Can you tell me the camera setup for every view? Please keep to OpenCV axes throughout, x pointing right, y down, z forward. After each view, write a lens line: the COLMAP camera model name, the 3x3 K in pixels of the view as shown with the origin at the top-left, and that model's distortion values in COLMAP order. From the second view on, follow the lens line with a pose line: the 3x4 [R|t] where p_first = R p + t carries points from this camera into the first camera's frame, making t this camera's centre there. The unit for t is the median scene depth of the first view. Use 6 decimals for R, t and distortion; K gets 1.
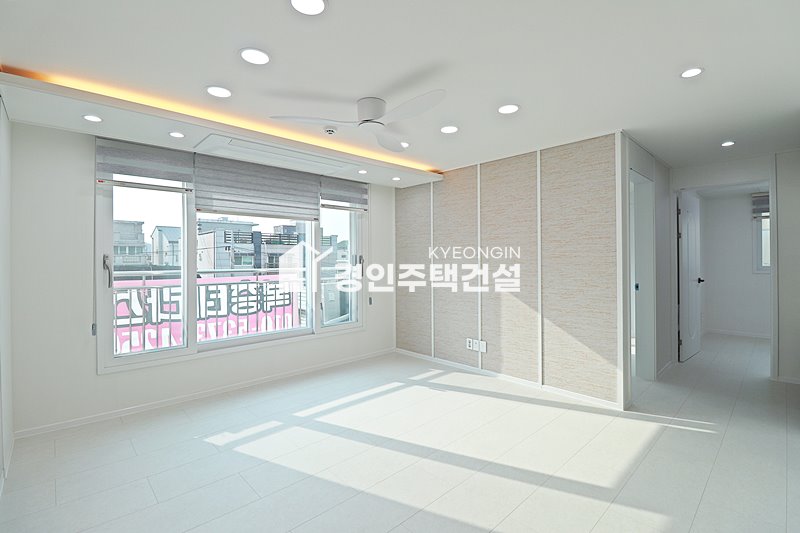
lens RADIAL K [[370.9, 0, 402.8], [0, 370.9, 255.6], [0, 0, 1]] dist [-0.007171, -0.009062]
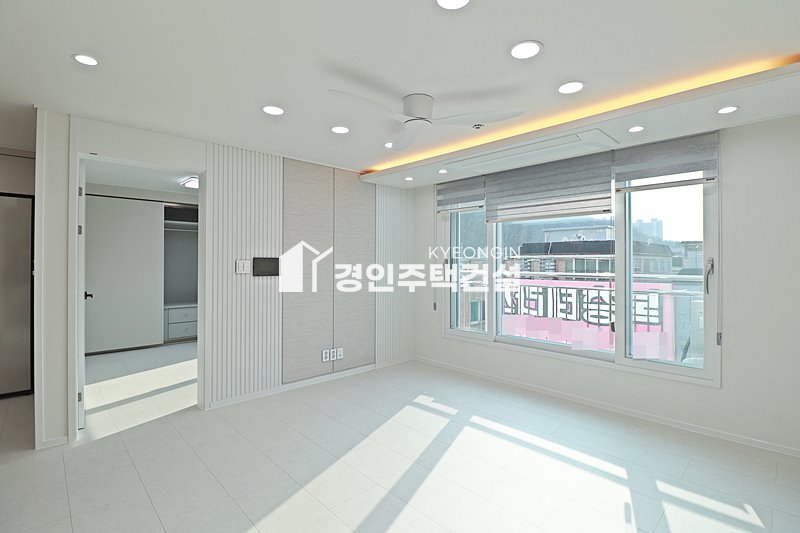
lens RADIAL K [[370.9, 0, 400.3], [0, 370.9, 264.0], [0, 0, 1]] dist [-0.007171, -0.009062]
pose [[-0.002742, 0.011184, -0.999934, 0.562341], [0.010835, 0.999879, 0.011153, -0.002962], [0.999938, -0.010804, -0.002863, 0.625829]]
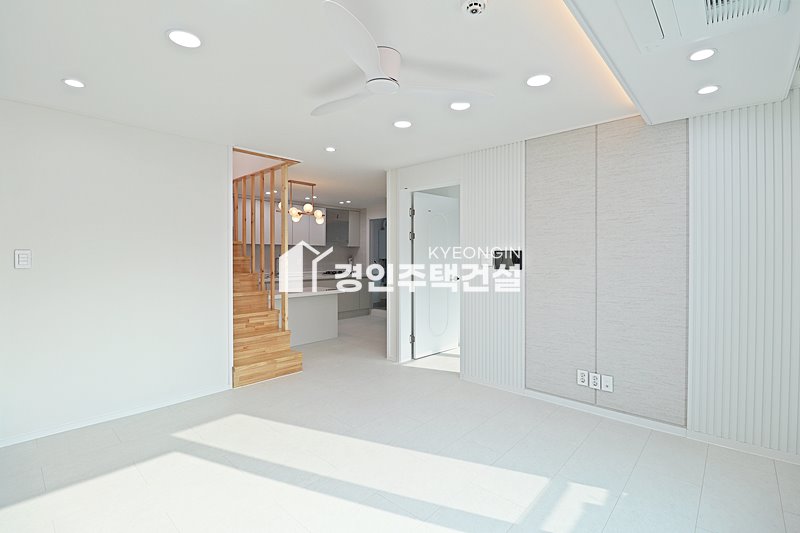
lens RADIAL K [[370.9, 0, 410.4], [0, 370.9, 255.2], [0, 0, 1]] dist [-0.007171, -0.009062]
pose [[-0.995677, 0.004645, -0.092768, -0.041743], [0.005976, 0.999883, -0.014083, 0.011913], [0.092692, -0.014577, -0.995588, 1.165423]]
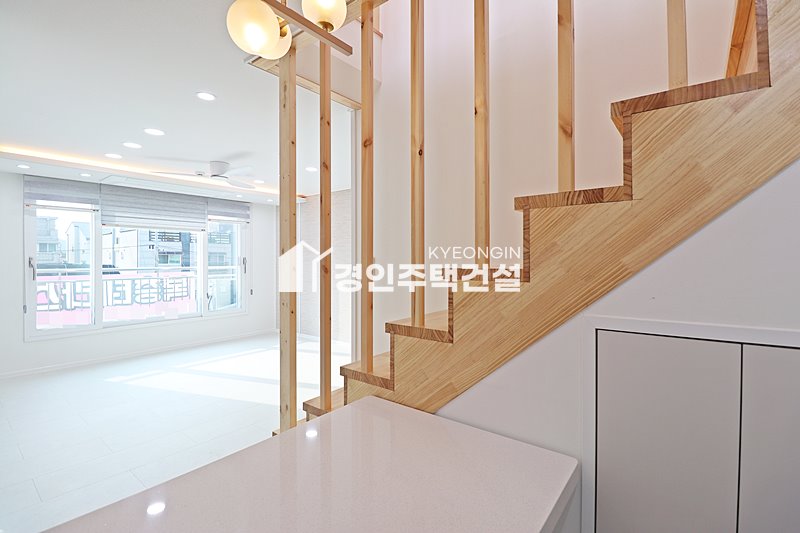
lens RADIAL K [[370.9, 0, 404.1], [0, 370.9, 255.5], [0, 0, 1]] dist [-0.007171, -0.009062]
pose [[0.989132, 0.006615, 0.146880, 0.307961], [-0.006957, 0.999974, 0.001814, -0.016104], [-0.146864, -0.002816, 0.989153, -0.452632]]
